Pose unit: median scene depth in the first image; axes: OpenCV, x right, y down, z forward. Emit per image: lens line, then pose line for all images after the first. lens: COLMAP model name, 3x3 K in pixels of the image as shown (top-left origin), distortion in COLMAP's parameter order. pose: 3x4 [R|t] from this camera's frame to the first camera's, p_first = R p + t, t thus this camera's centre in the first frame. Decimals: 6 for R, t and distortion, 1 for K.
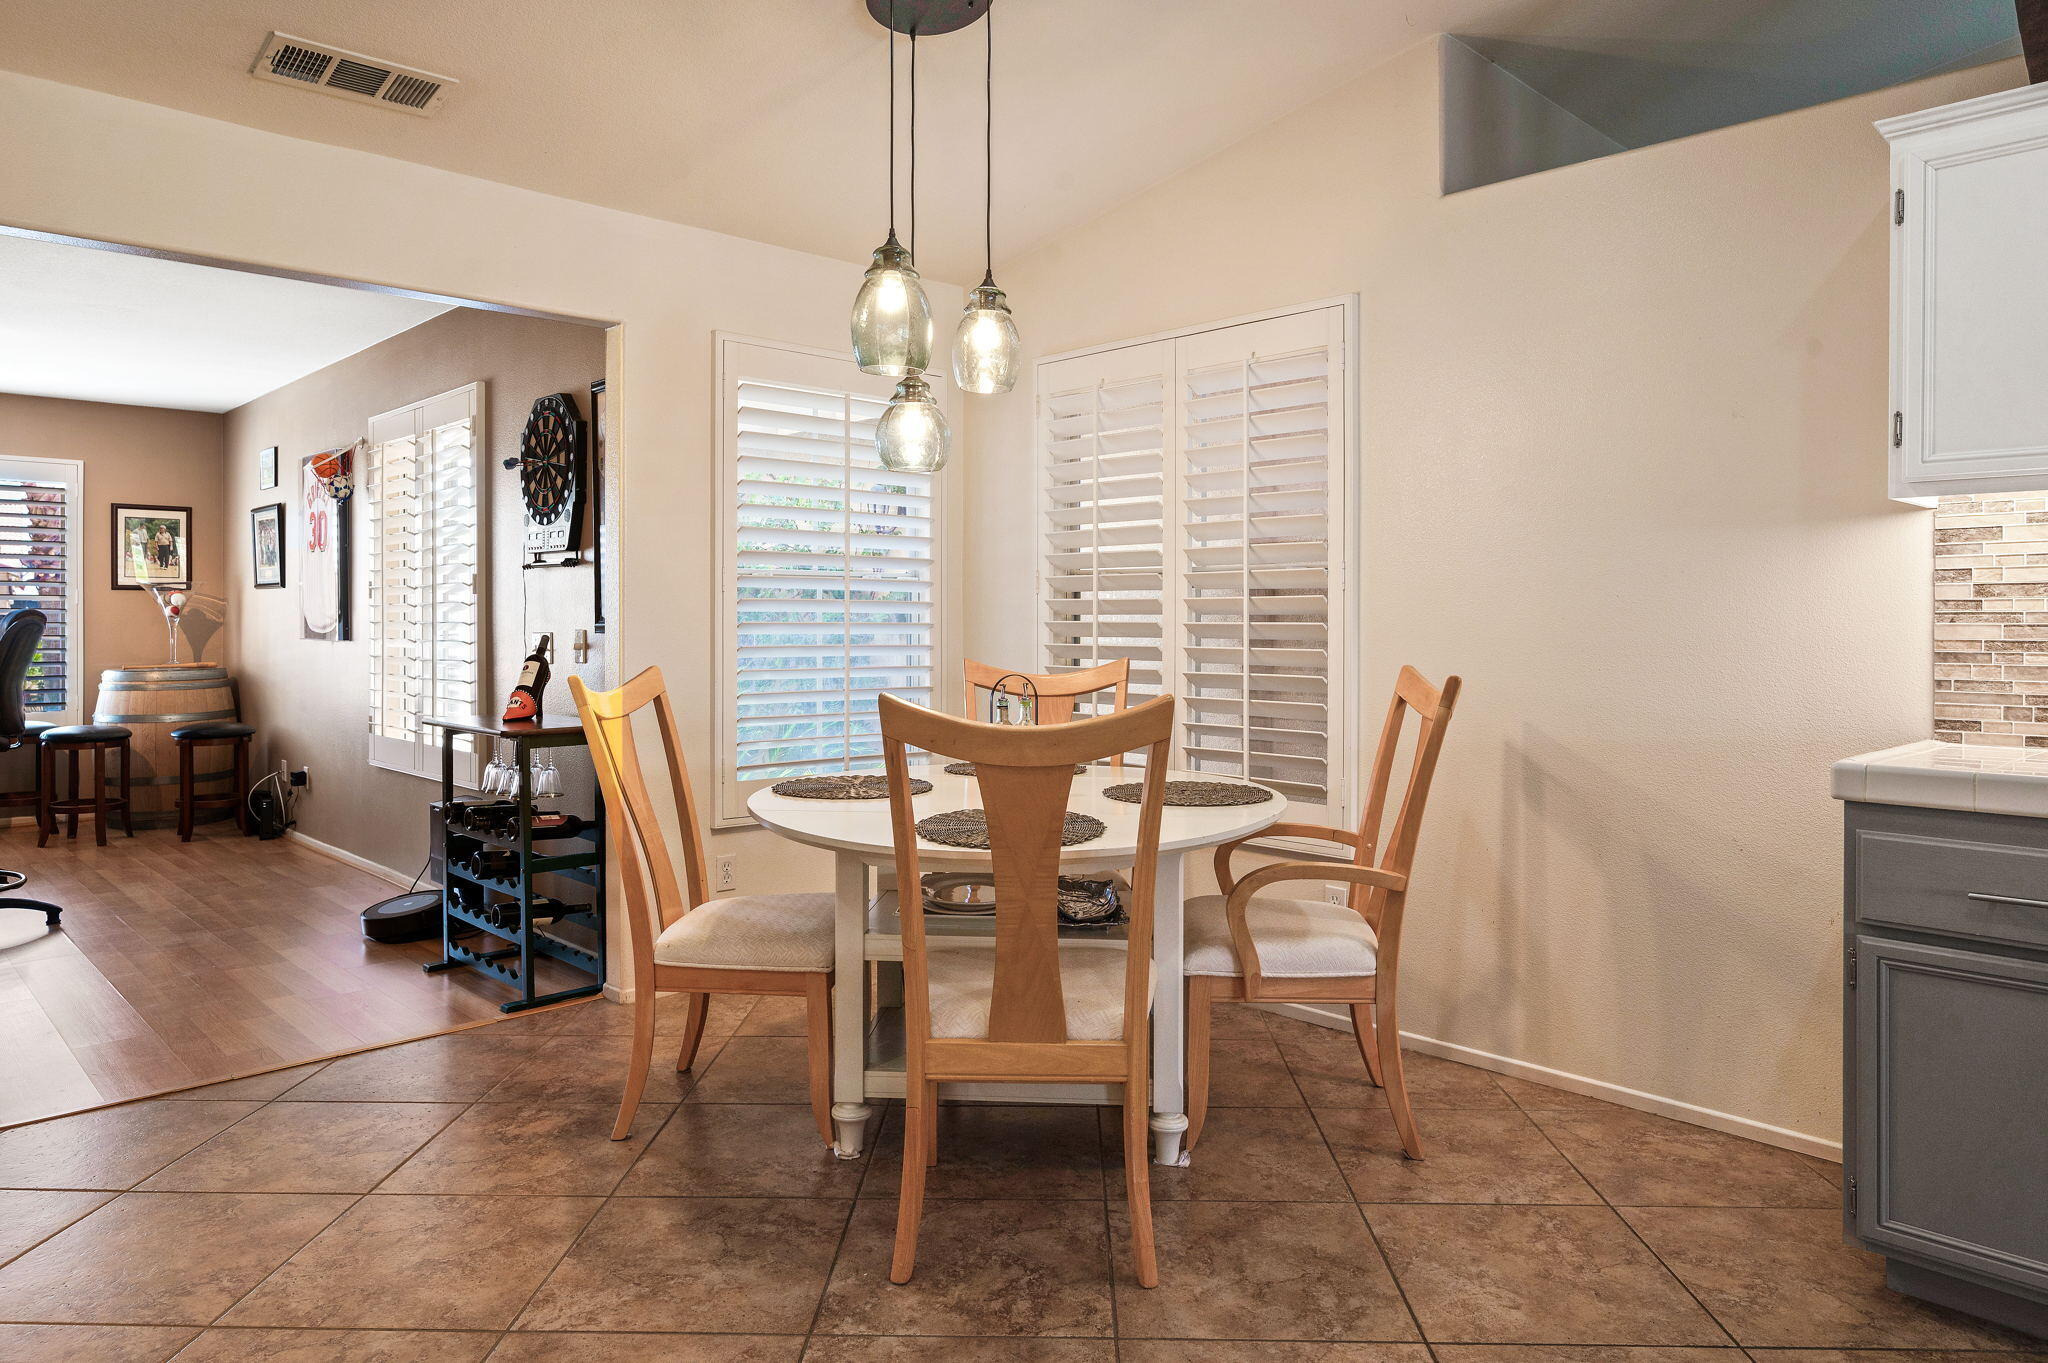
lens RADIAL K [[1257.9, 0, 970.8], [0, 1257.9, 626.0], [0, 0, 1]] dist [-0.000878, 0.000909]
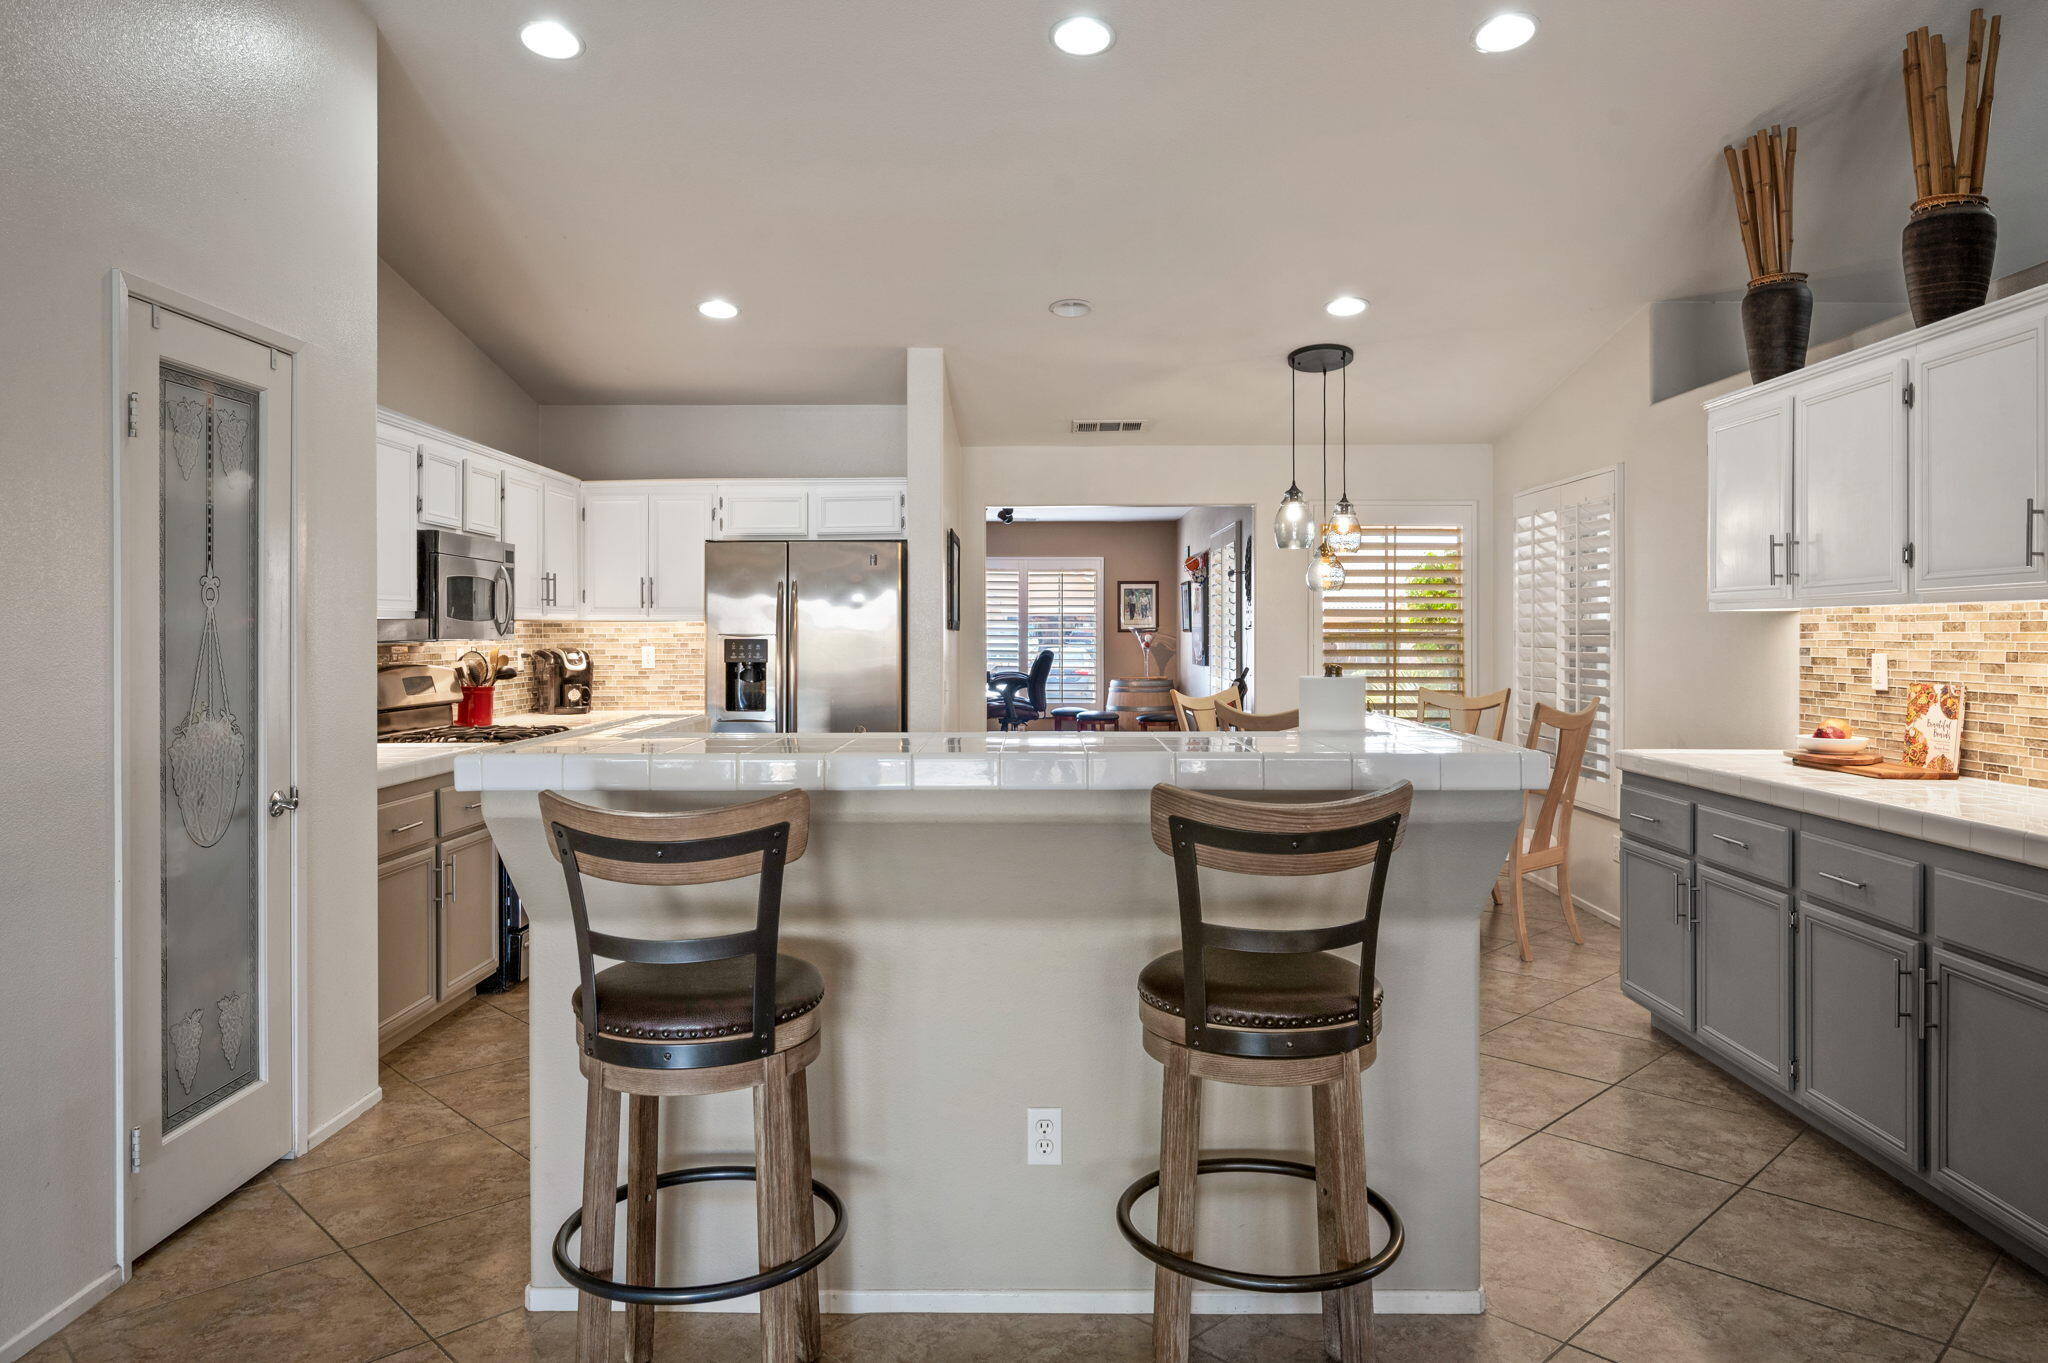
lens RADIAL K [[1111.8, 0, 1033.4], [0, 1111.8, 656.6], [0, 0, 1]] dist [0.003860, 0.001728]
pose [[0.740804, 0.007615, -0.671678, 0.273684], [-0.001012, 0.999947, 0.010220, -0.012901], [0.671721, -0.006891, 0.740772, -0.211795]]
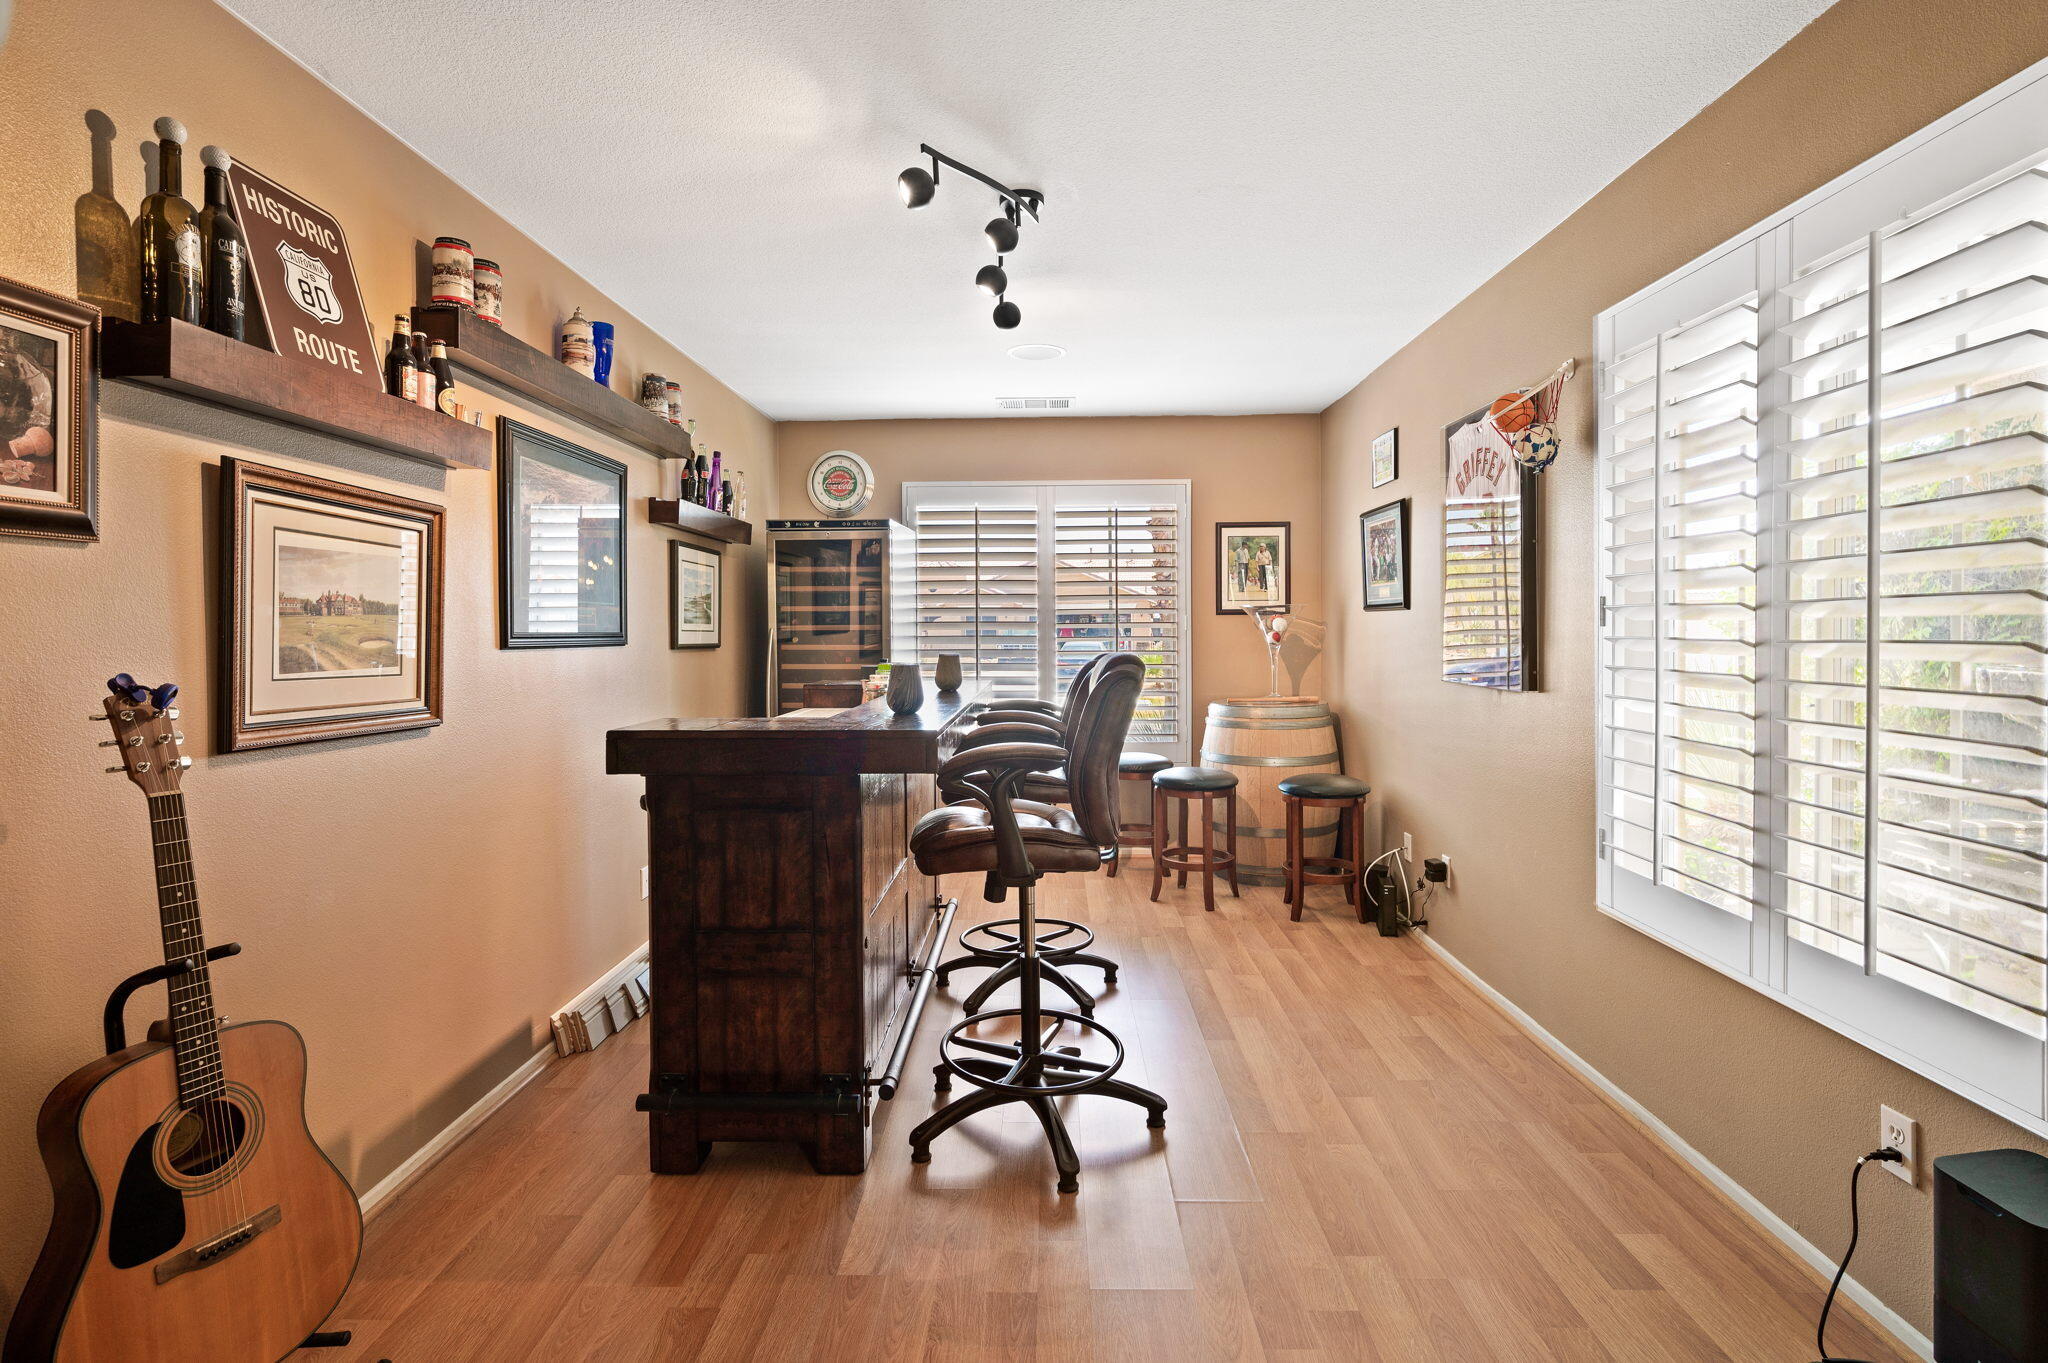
lens RADIAL K [[1111.8, 0, 1033.4], [0, 1111.8, 656.6], [0, 0, 1]] dist [0.003860, 0.001728]
pose [[0.727770, 0.007566, -0.685780, -0.245696], [0.004899, 0.999856, 0.016230, -0.013650], [0.685804, -0.015172, 0.727628, 0.347950]]
